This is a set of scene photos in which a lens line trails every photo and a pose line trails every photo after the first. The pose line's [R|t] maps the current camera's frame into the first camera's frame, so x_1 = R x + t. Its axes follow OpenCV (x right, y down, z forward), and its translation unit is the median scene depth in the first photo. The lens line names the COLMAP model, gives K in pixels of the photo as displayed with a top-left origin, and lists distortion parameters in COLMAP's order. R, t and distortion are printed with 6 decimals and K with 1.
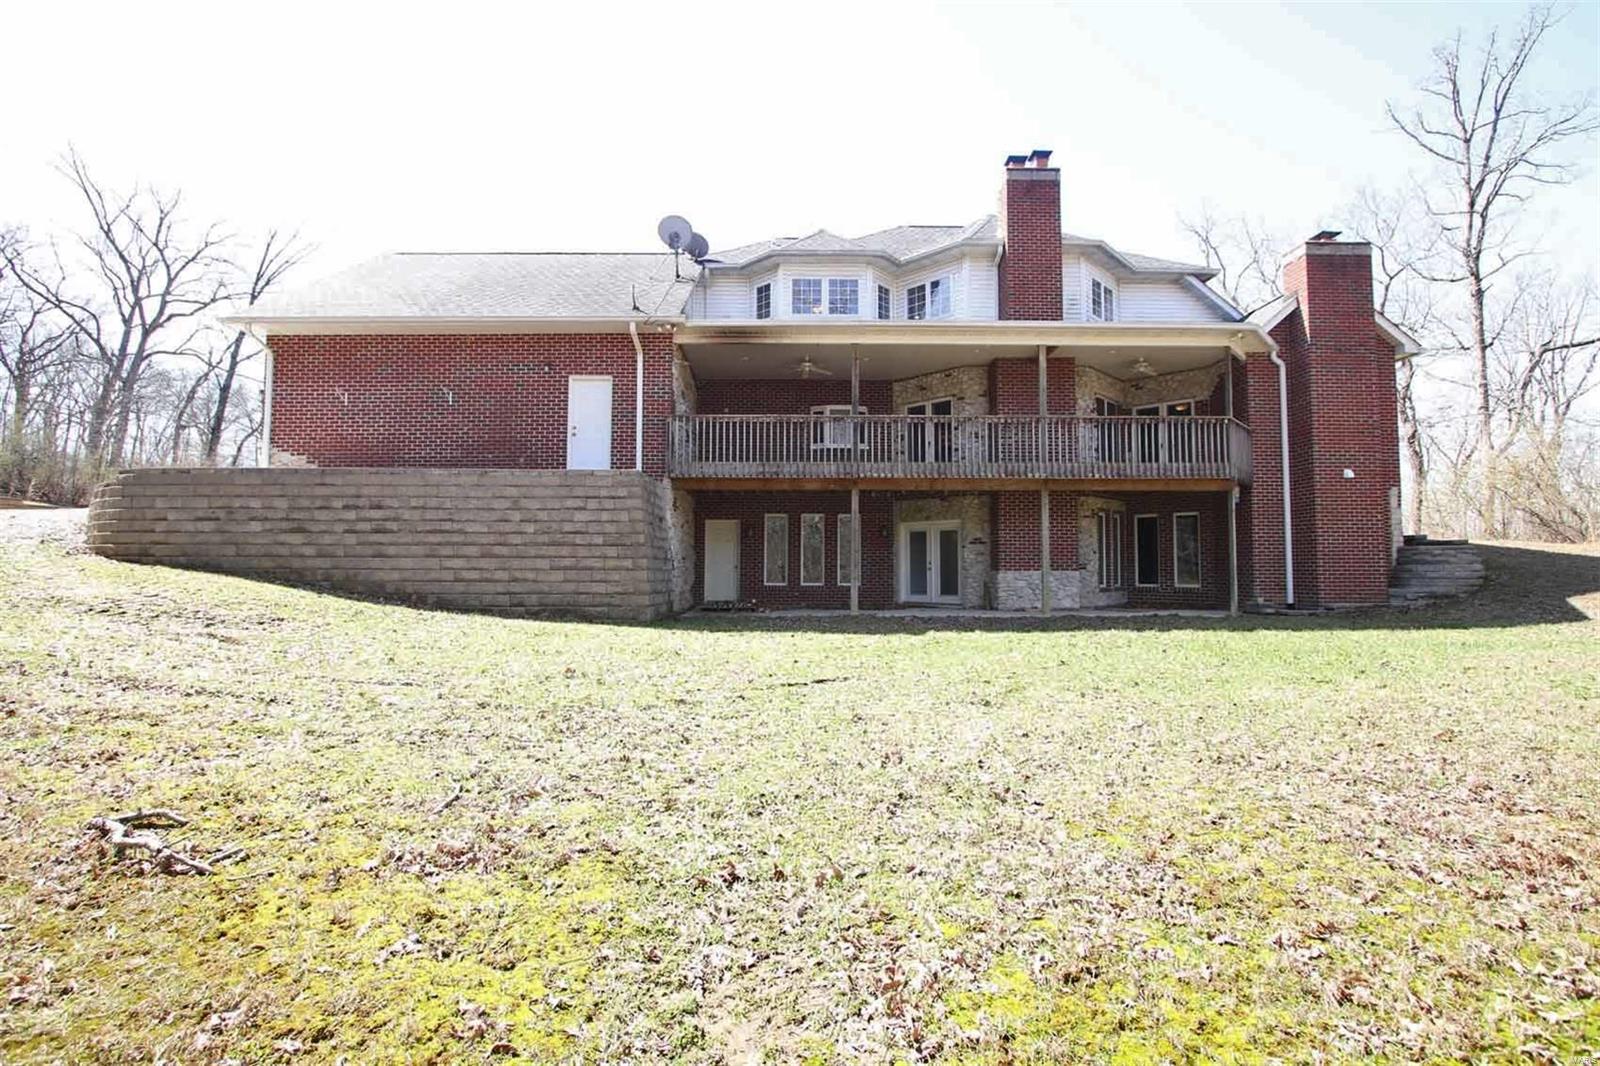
lens RADIAL K [[770.6, 0, 783.0], [0, 770.6, 538.7], [0, 0, 1]] dist [-0.012334, -0.000273]
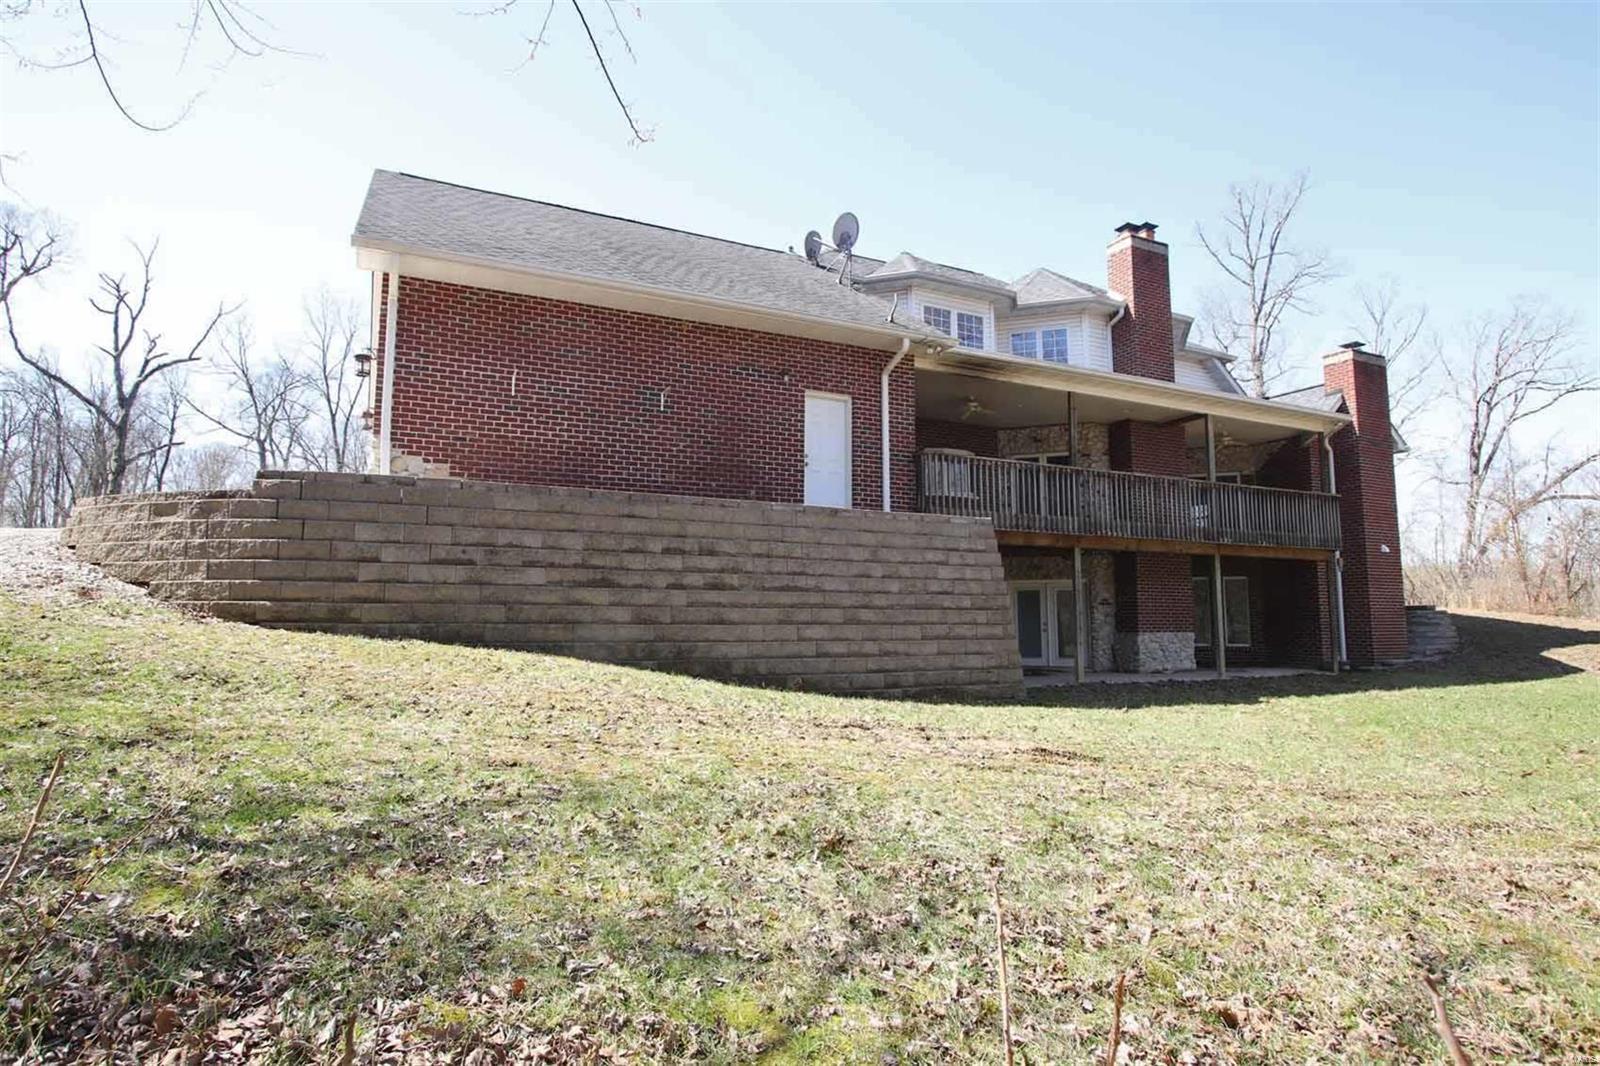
lens RADIAL K [[869.1, 0, 800.0], [0, 869.1, 533.0], [0, 0, 1]] dist [-0.002802, 0.000270]
pose [[0.898519, 0.045160, 0.436605, -0.669073], [-0.020353, 0.997910, -0.061332, -0.009763], [-0.438462, 0.046222, 0.897560, 0.204048]]
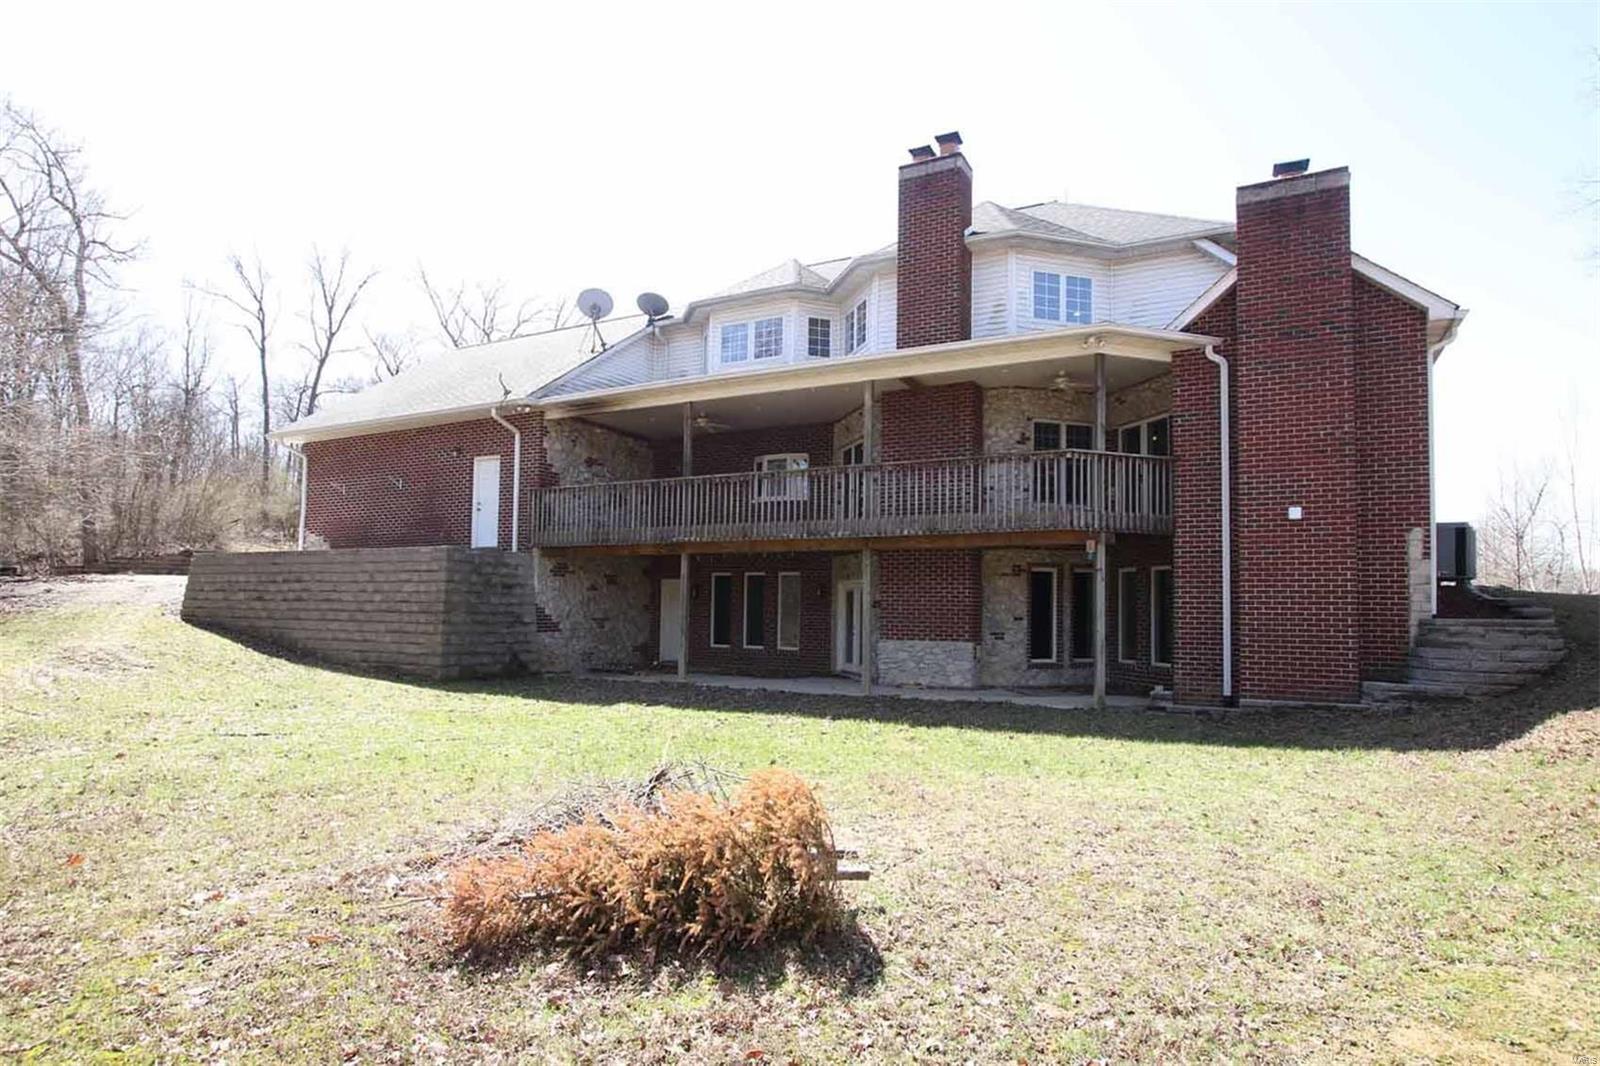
lens RADIAL K [[916.3, 0, 764.7], [0, 916.3, 579.3], [0, 0, 1]] dist [-0.003728, -0.000257]
pose [[0.869172, -0.007455, -0.494453, 0.754170], [0.009679, 0.999951, 0.001938, -0.032613], [0.494414, -0.006470, 0.869202, 0.045464]]
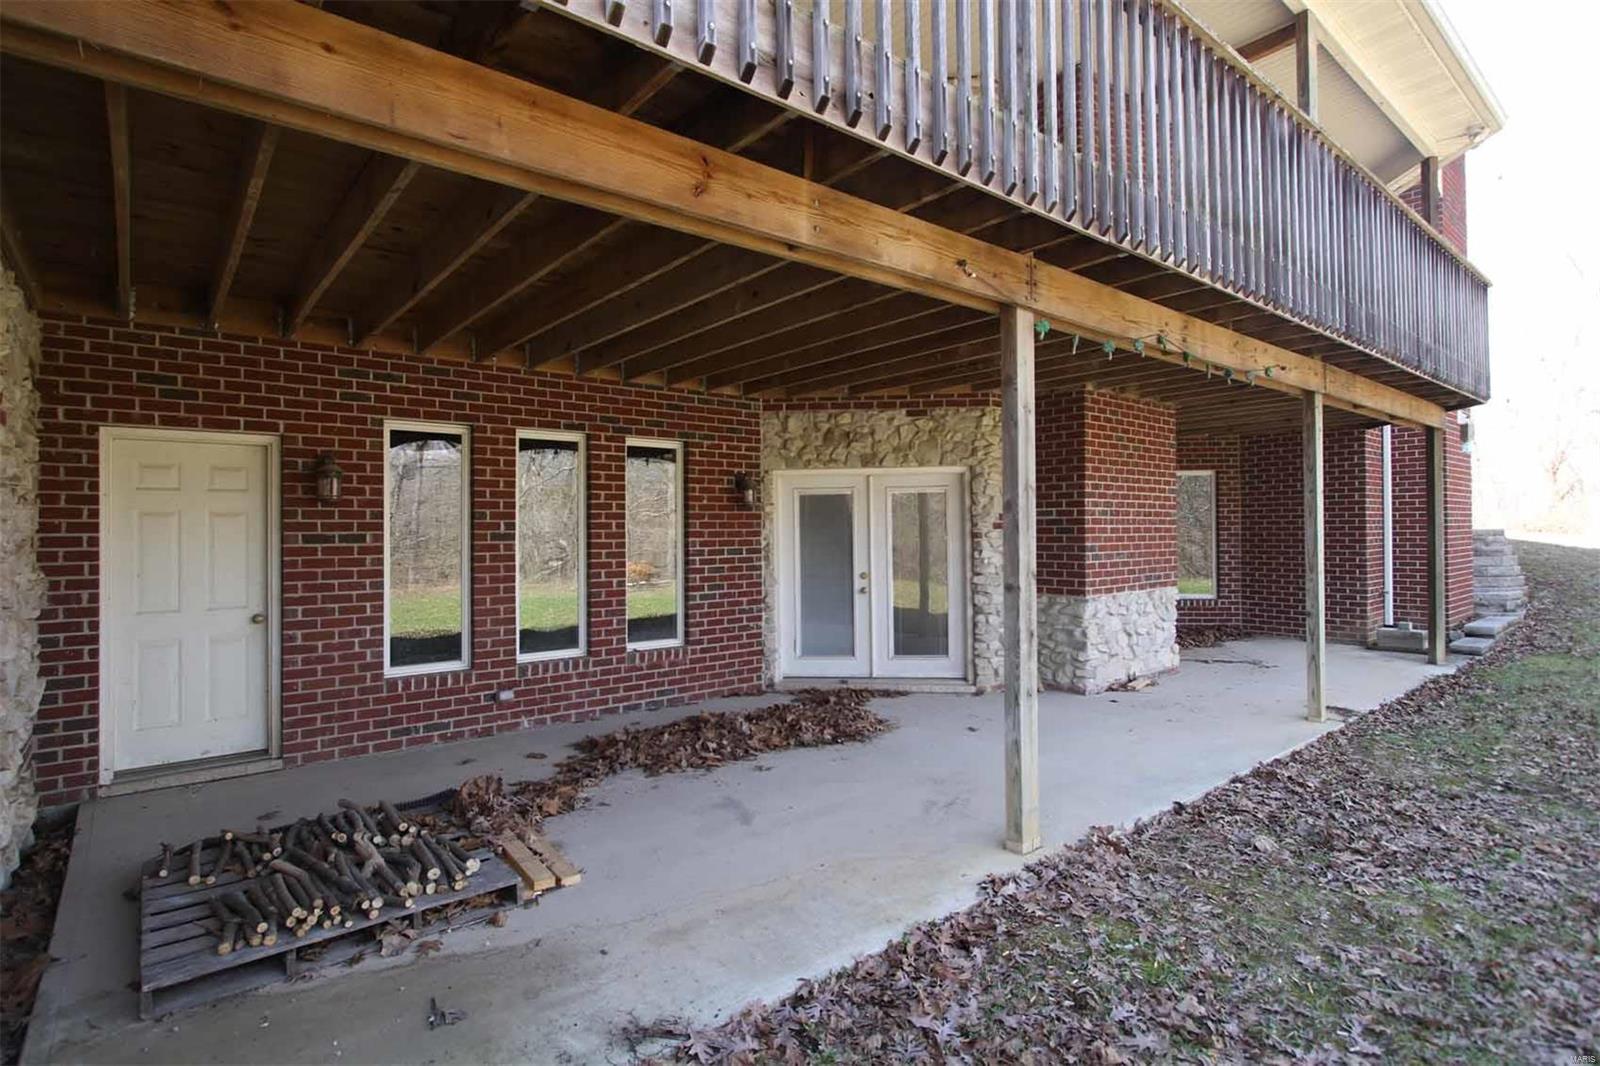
lens RADIAL K [[788.5, 0, 800.0], [0, 788.5, 533.0], [0, 0, 1]] dist [0.001862, 0.000227]
pose [[0.771580, -0.010775, 0.636042, -0.109331], [-0.011769, 0.999444, 0.031207, -0.003160], [-0.636024, -0.031564, 0.771023, 0.863909]]
